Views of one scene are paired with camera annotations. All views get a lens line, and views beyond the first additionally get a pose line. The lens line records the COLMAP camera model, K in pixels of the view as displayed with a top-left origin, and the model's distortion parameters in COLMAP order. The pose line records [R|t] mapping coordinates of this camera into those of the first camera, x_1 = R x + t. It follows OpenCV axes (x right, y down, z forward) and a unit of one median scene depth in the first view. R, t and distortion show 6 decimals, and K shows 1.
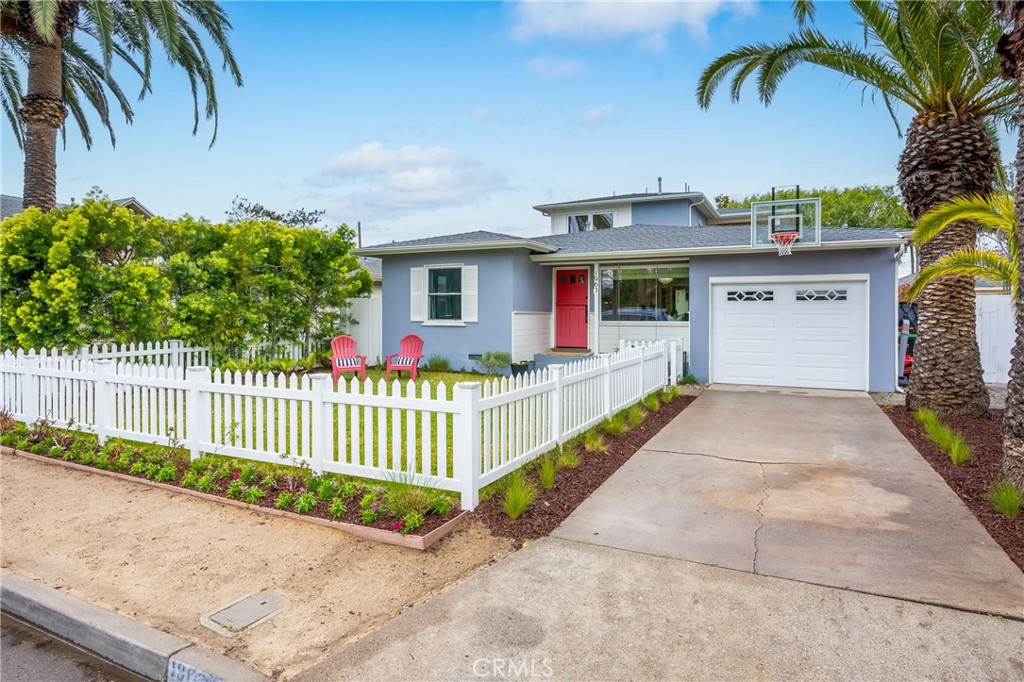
lens RADIAL K [[585.5, 0, 512.0], [0, 585.5, 341.0], [0, 0, 1]] dist [0.003829, 0.001594]
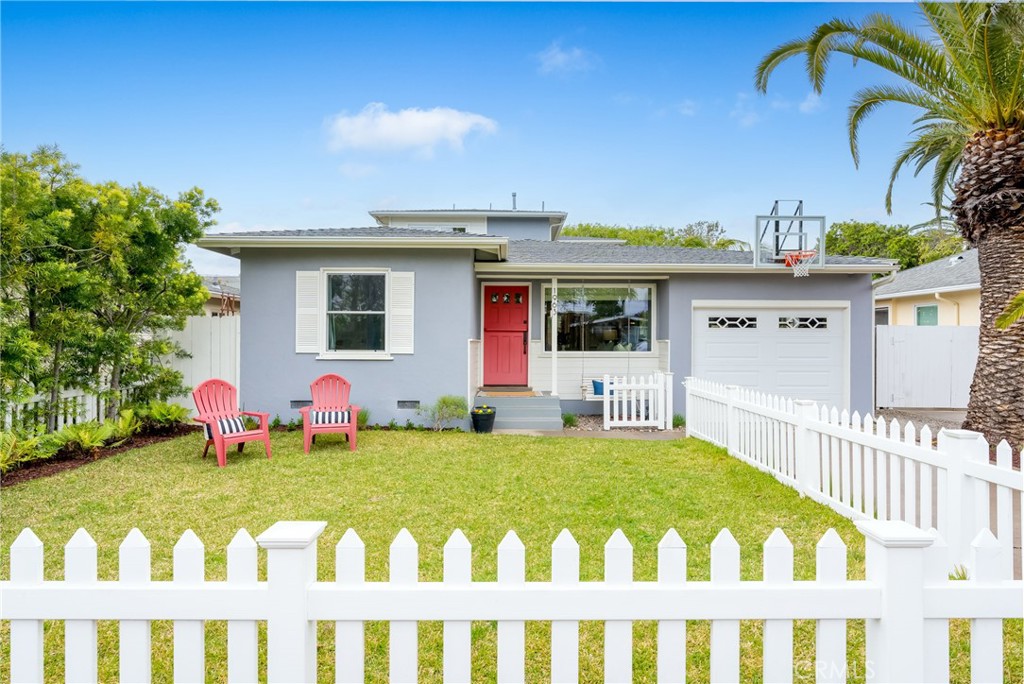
lens RADIAL K [[585.5, 0, 512.0], [0, 585.5, 342.0], [0, 0, 1]] dist [0.003829, 0.001594]
pose [[0.894976, 0.002775, 0.446106, -0.265712], [0.019499, 0.998782, -0.045332, -0.012580], [-0.445689, 0.049270, 0.893831, 0.333716]]
